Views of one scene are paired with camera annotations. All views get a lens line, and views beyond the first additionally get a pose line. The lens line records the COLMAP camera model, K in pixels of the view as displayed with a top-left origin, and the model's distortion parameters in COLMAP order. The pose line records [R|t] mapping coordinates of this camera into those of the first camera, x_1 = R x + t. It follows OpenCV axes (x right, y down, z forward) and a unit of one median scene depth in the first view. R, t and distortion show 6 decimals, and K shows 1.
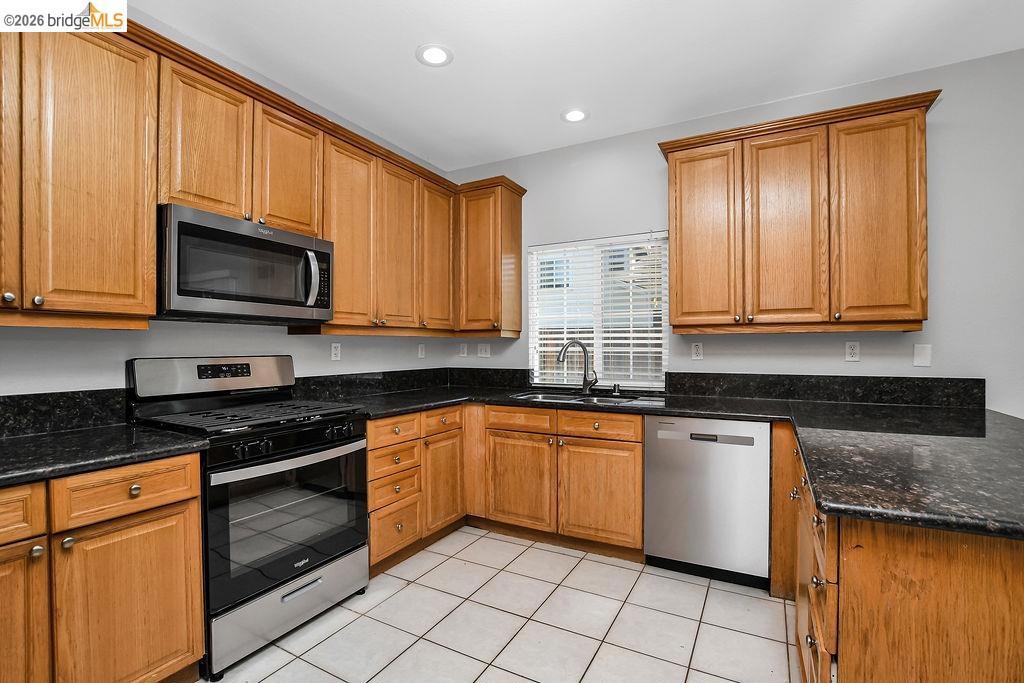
lens RADIAL K [[460.2, 0, 509.0], [0, 460.2, 345.0], [0, 0, 1]] dist [-0.029161, 0.004702]
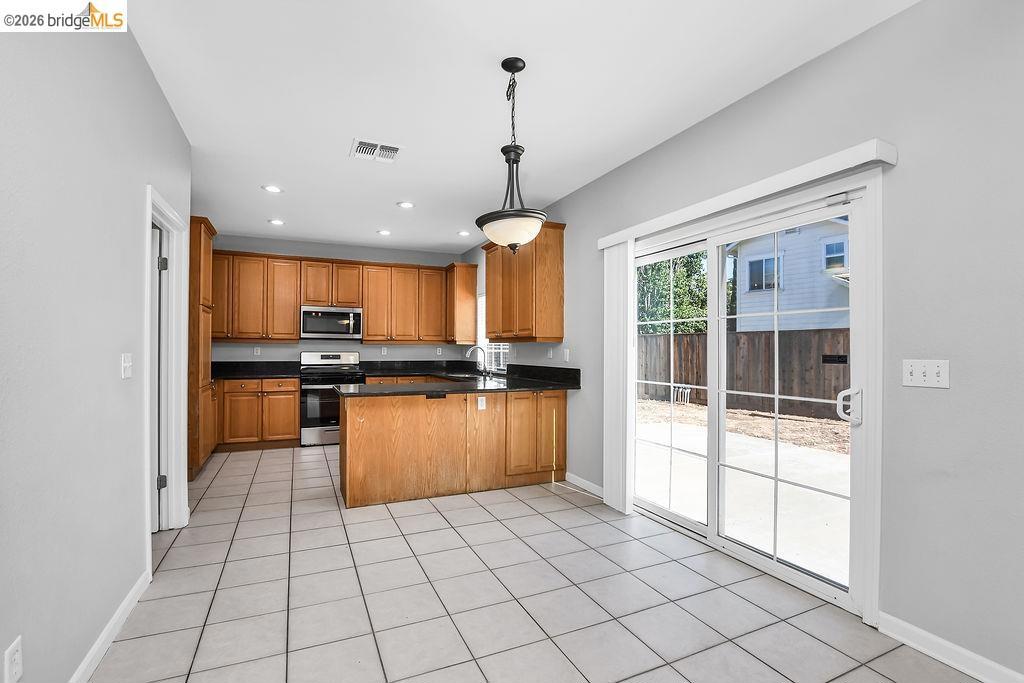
lens RADIAL K [[454.3, 0, 512.0], [0, 454.3, 341.5], [0, 0, 1]] dist [-0.025830, 0.000127]
pose [[0.808669, -0.002085, -0.588260, 2.478647], [-0.005624, 0.999921, -0.011276, -0.017558], [0.588237, 0.012427, 0.808593, -0.788175]]
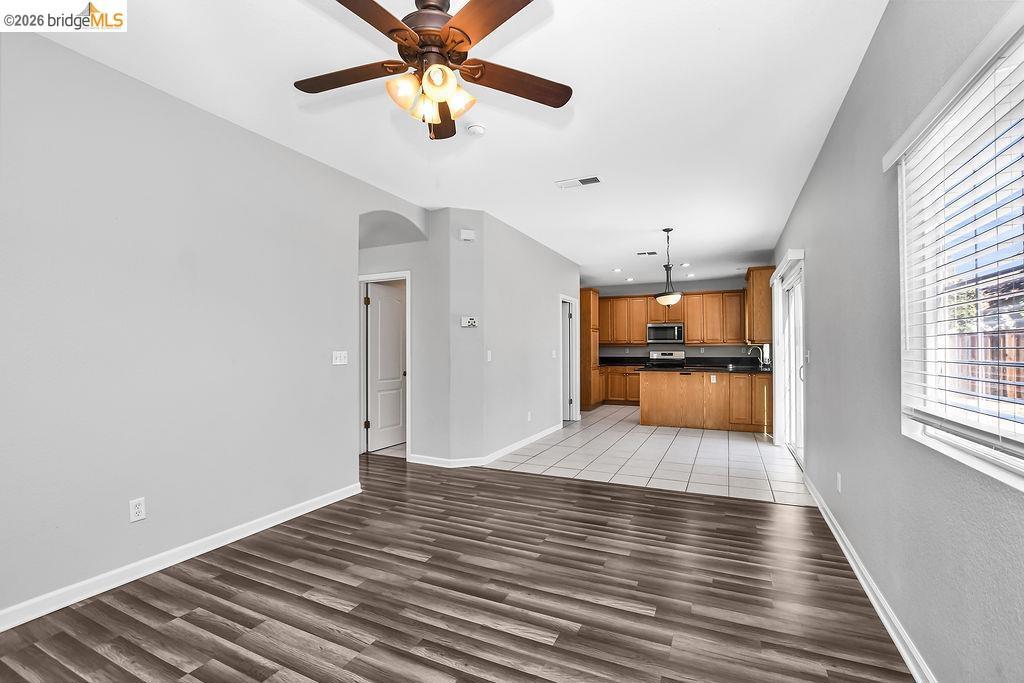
lens RADIAL K [[460.2, 0, 509.0], [0, 460.2, 345.0], [0, 0, 1]] dist [-0.029161, 0.004702]
pose [[0.047860, -0.009270, -0.998811, 4.925767], [0.004146, 0.999950, -0.009082, -0.003027], [0.998845, -0.003706, 0.047896, -1.013973]]
